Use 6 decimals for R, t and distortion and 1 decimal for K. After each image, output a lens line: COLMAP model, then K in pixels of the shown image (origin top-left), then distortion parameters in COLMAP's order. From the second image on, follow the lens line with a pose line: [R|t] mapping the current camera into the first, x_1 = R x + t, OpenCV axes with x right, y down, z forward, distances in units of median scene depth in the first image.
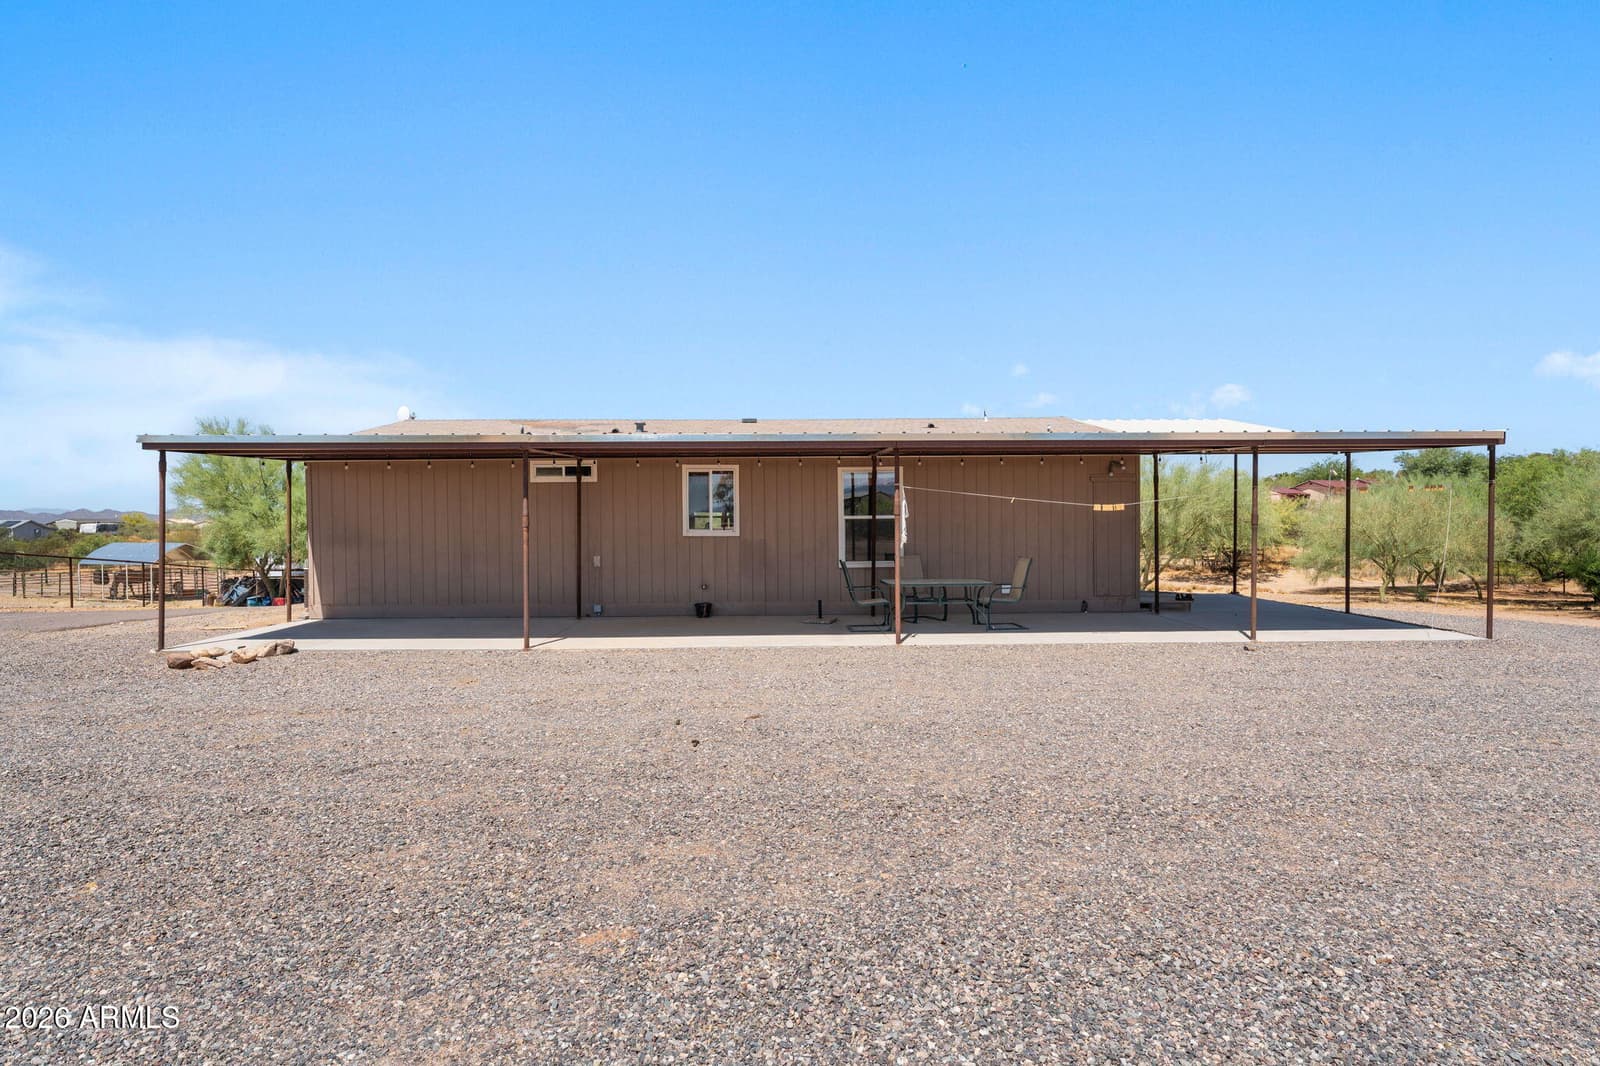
lens RADIAL K [[839.9, 0, 800.0], [0, 839.9, 533.0], [0, 0, 1]] dist [-0.000467, -0.000587]
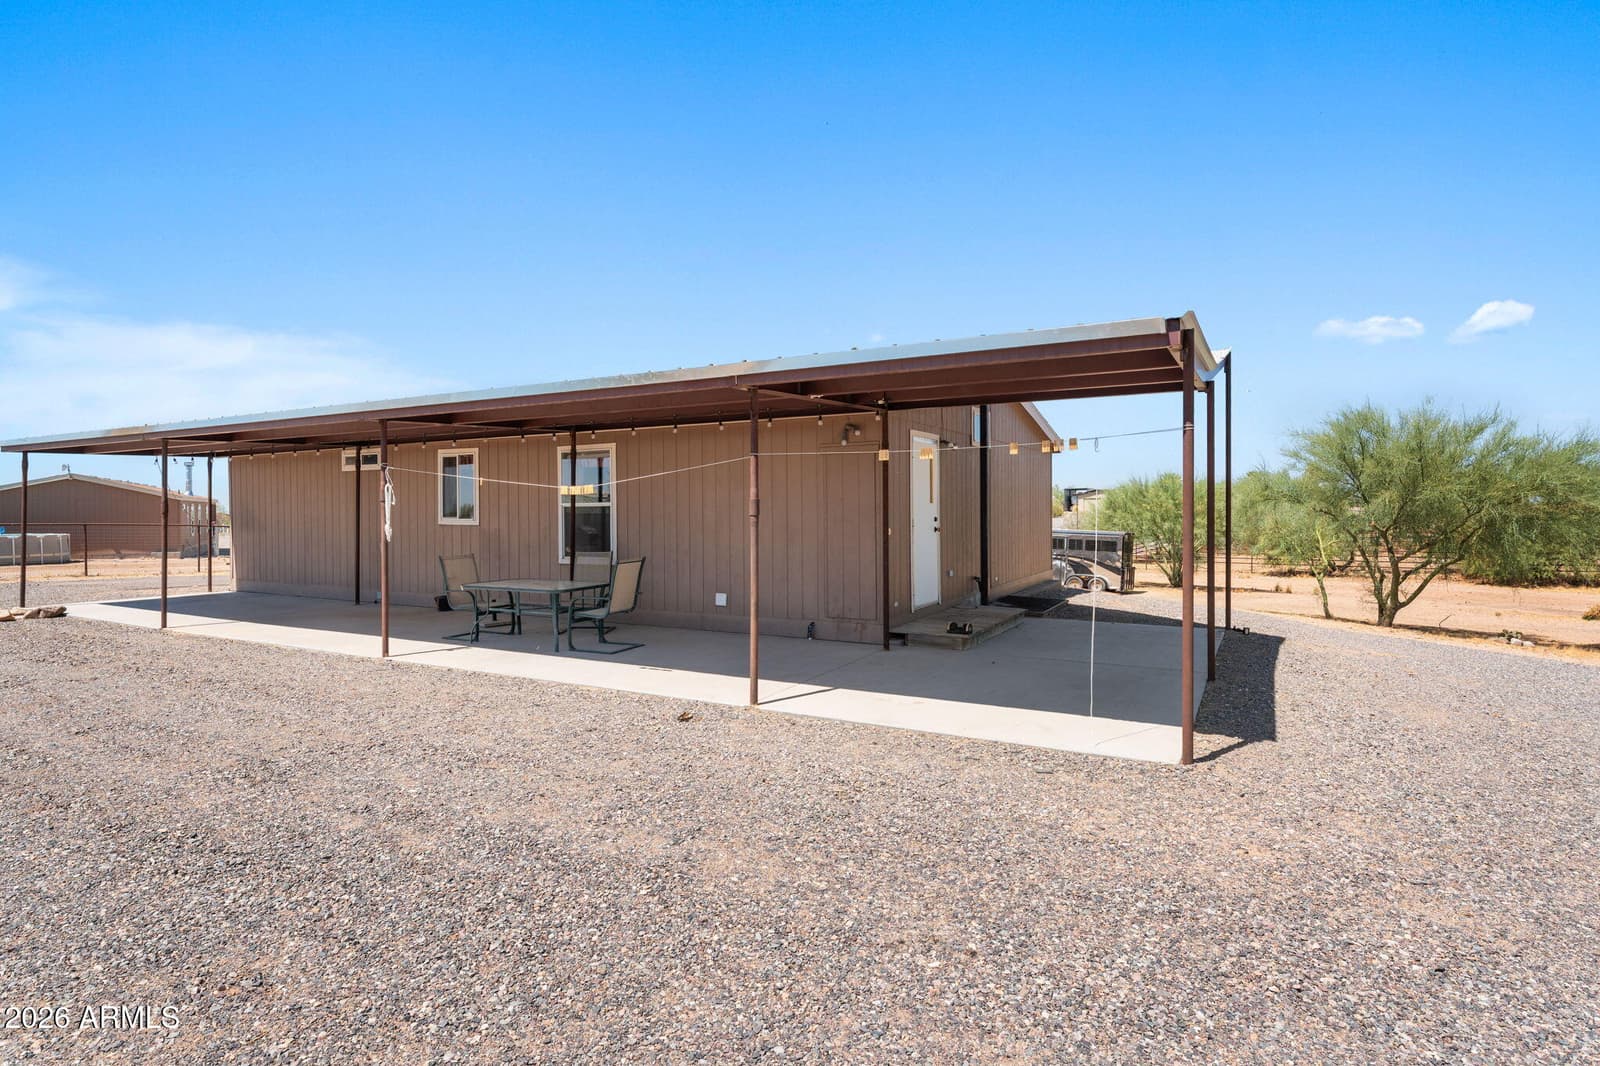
lens RADIAL K [[839.9, 0, 800.0], [0, 839.9, 533.0], [0, 0, 1]] dist [-0.000467, -0.000587]
pose [[0.856793, 0.017908, -0.515350, 0.709123], [-0.010588, 0.999797, 0.017139, -0.007501], [0.515552, -0.009228, 0.856808, 0.396106]]
